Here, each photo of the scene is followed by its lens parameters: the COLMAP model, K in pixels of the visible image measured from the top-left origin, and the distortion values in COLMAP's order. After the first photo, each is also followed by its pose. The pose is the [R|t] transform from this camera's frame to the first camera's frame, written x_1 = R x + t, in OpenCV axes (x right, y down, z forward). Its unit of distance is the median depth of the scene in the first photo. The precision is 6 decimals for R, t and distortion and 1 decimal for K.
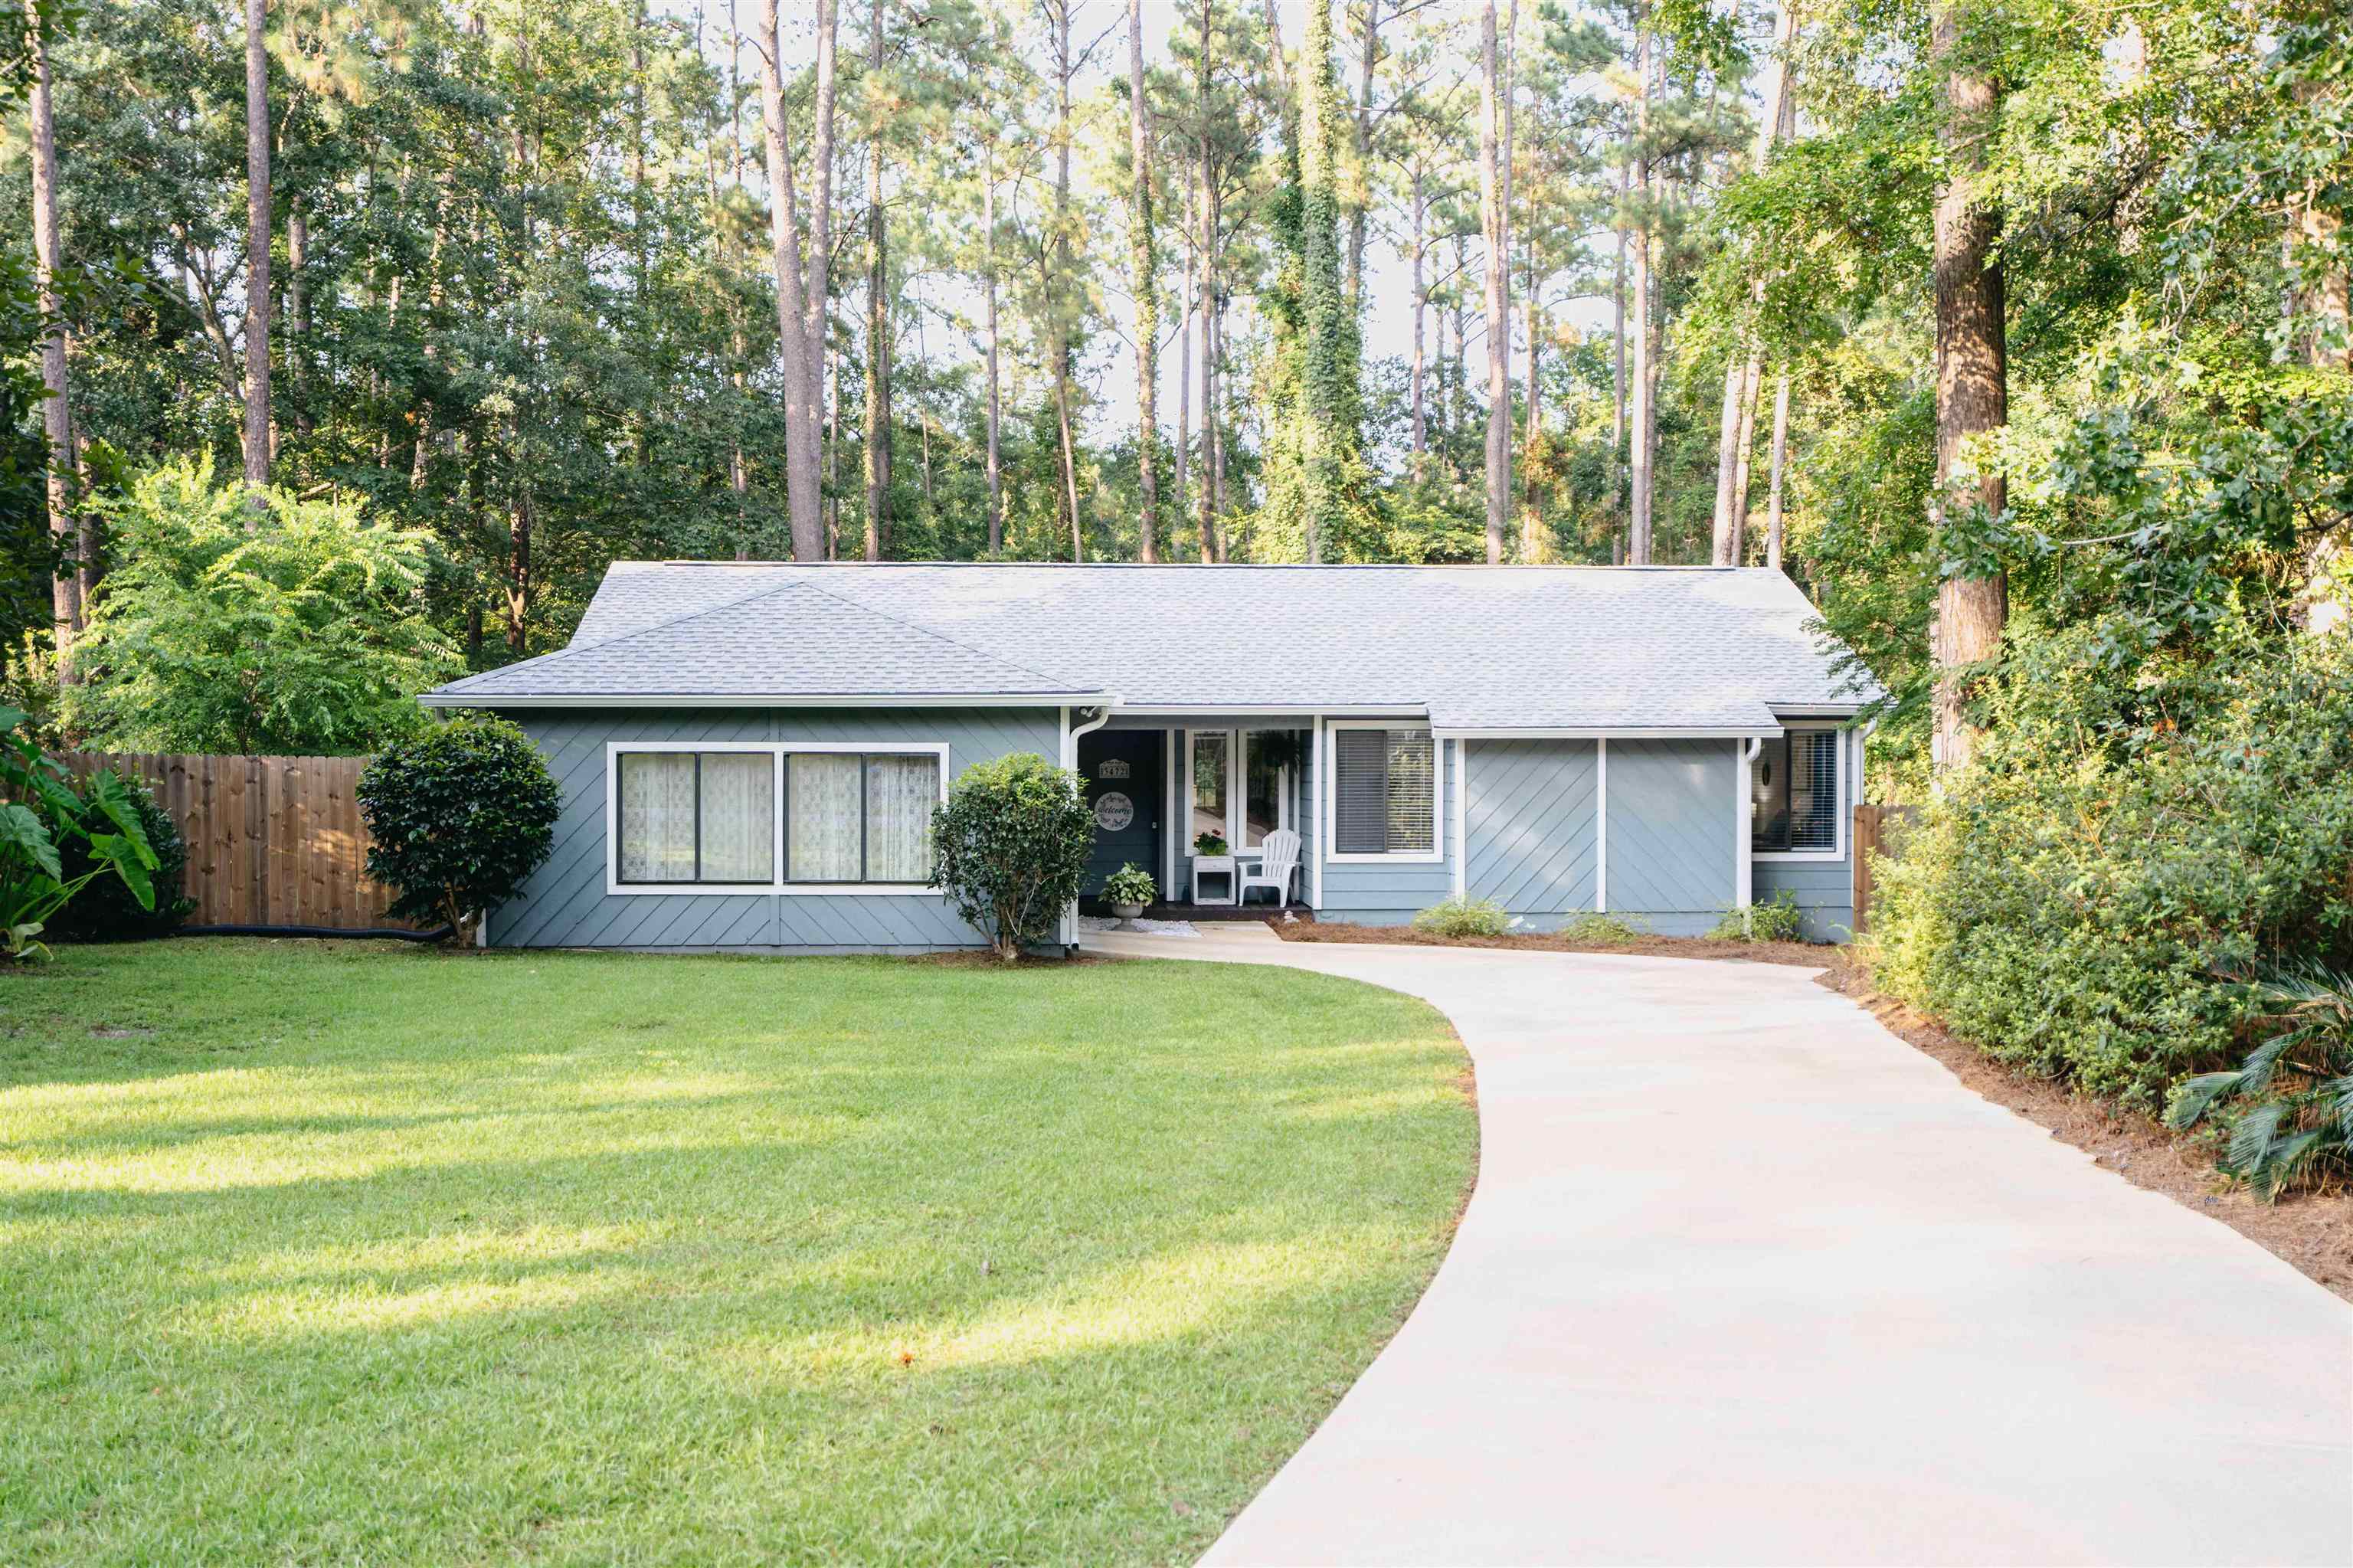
lens RADIAL K [[2386.2, 0, 1178.3], [0, 2386.2, 777.5], [0, 0, 1]] dist [0.010787, 0.000000]
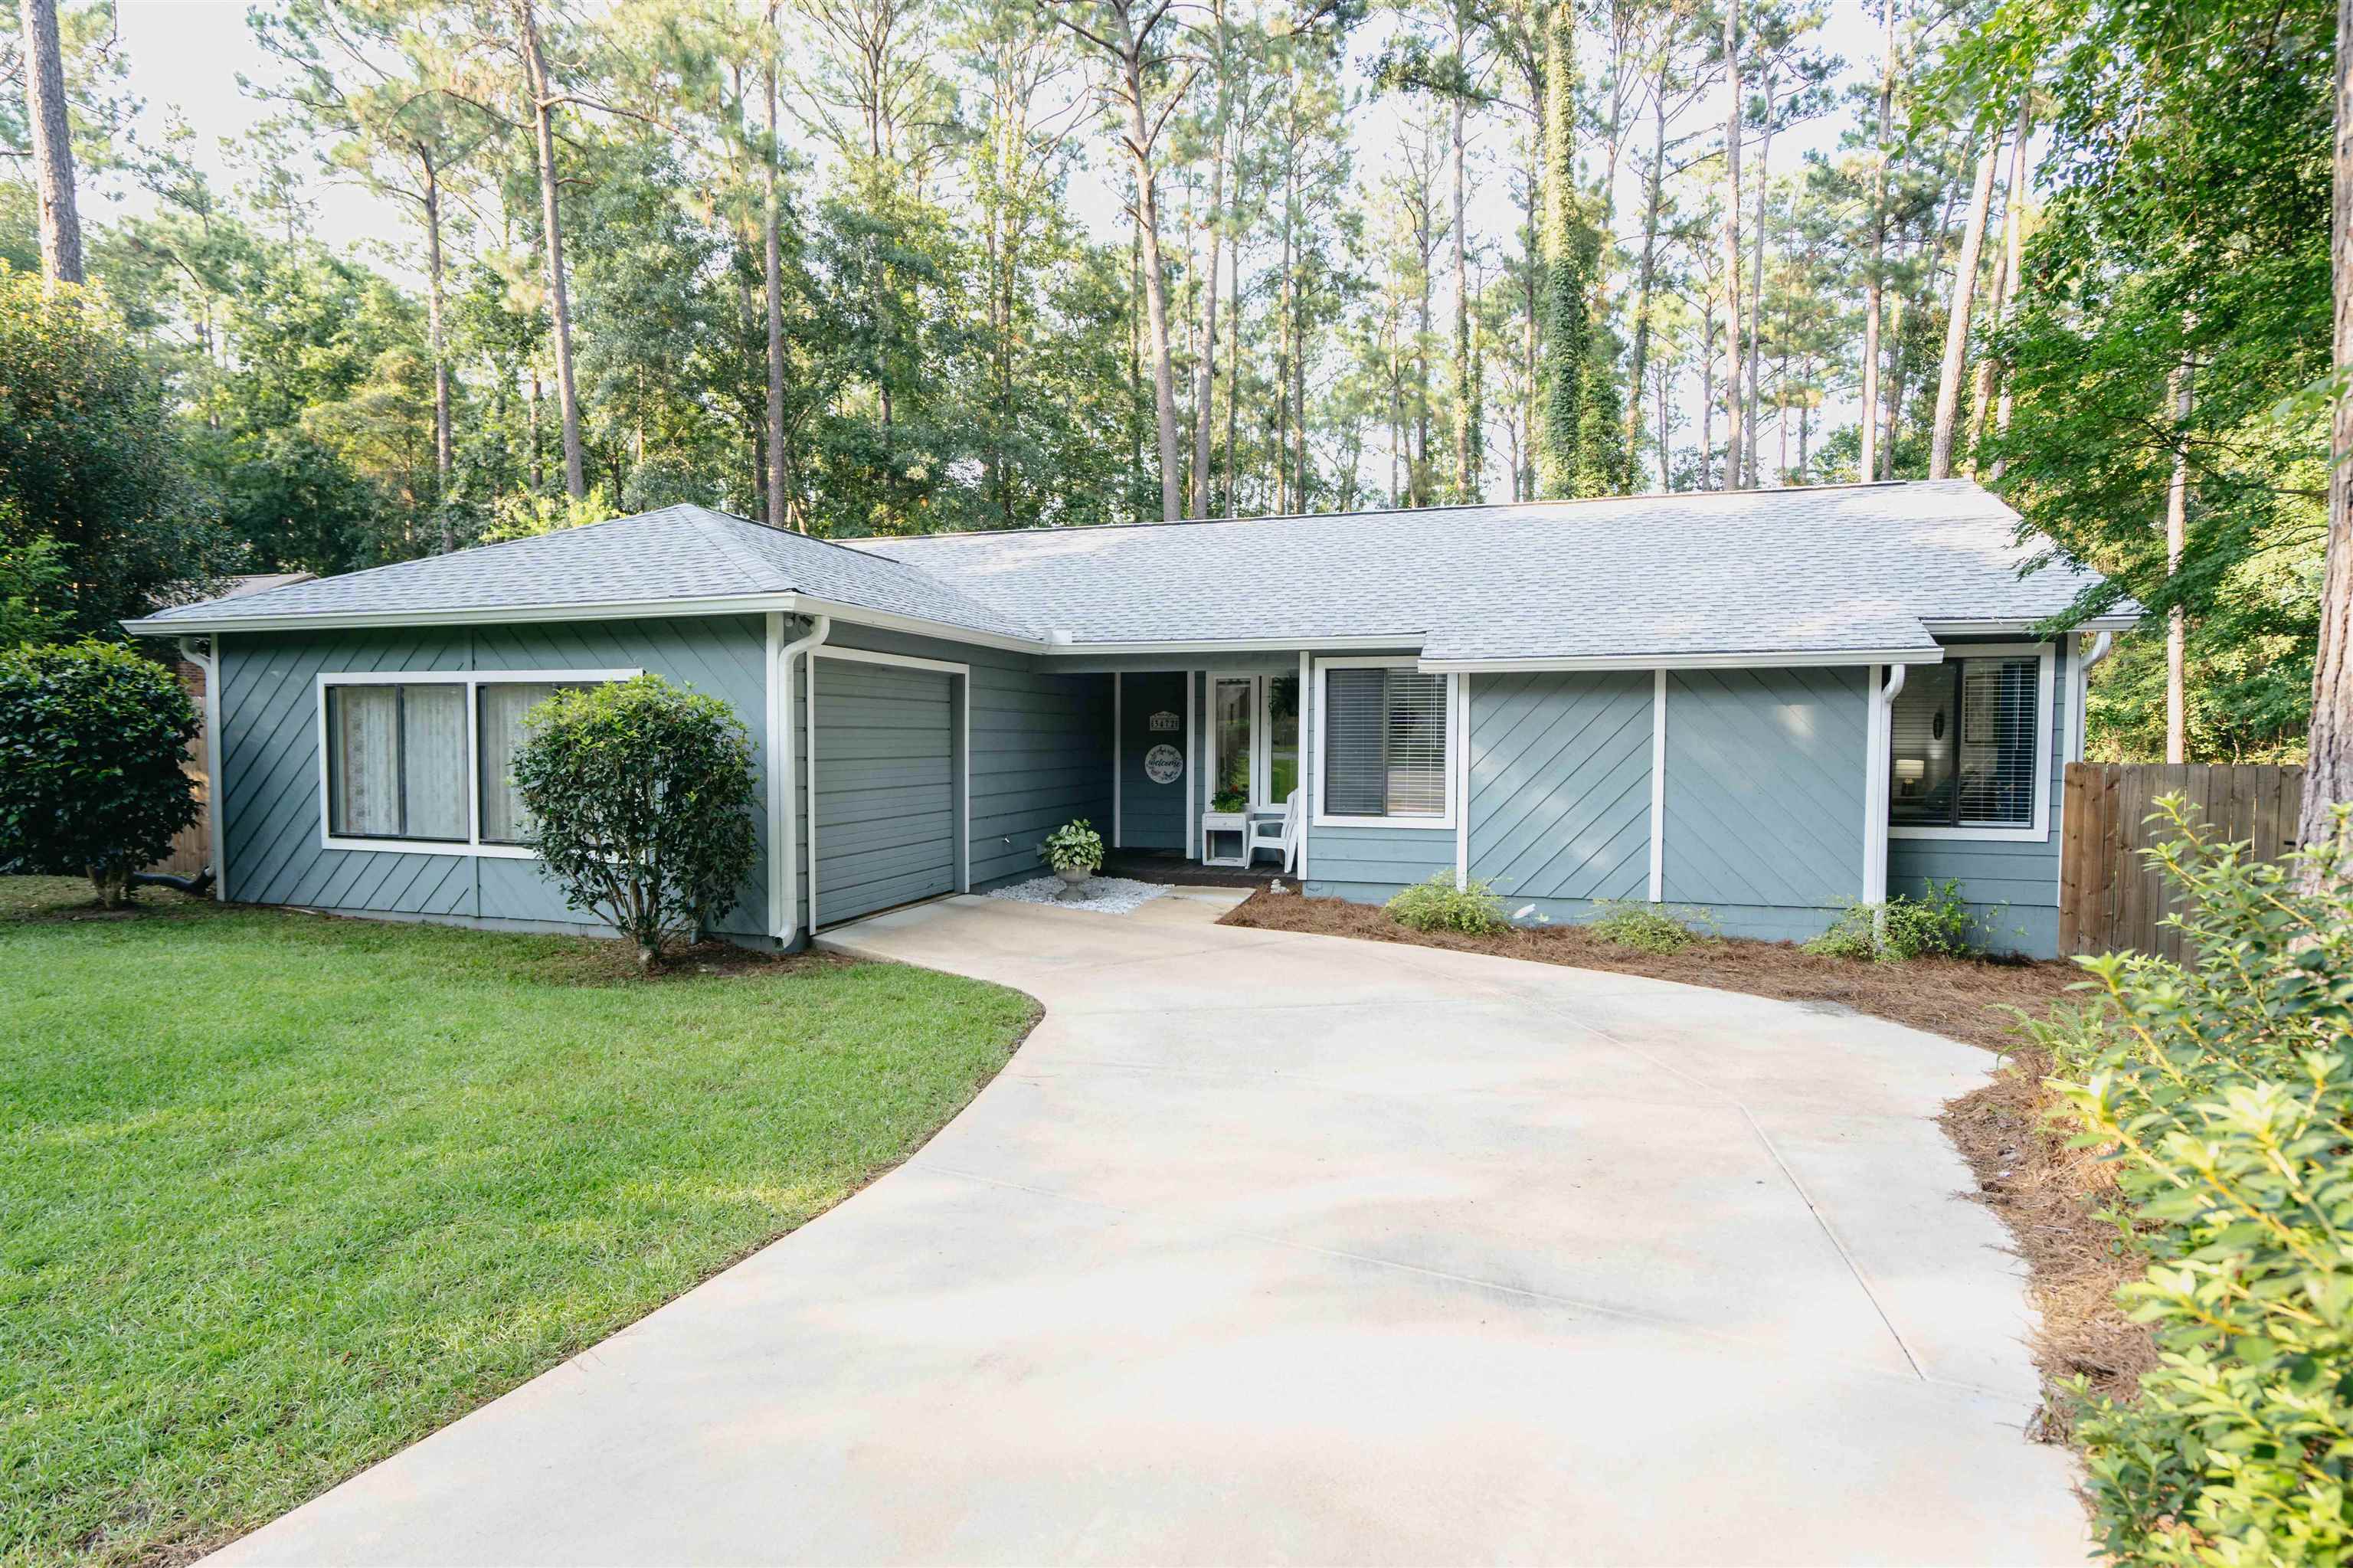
lens RADIAL K [[1176.7, 0, 1171.7], [0, 1176.7, 792.5], [0, 0, 1]] dist [-0.000386, 0.000090]
pose [[0.927927, 0.018114, -0.372322, 0.172210], [-0.005289, 0.999358, 0.035437, 0.009504], [0.372725, -0.030914, 0.927427, 0.595771]]
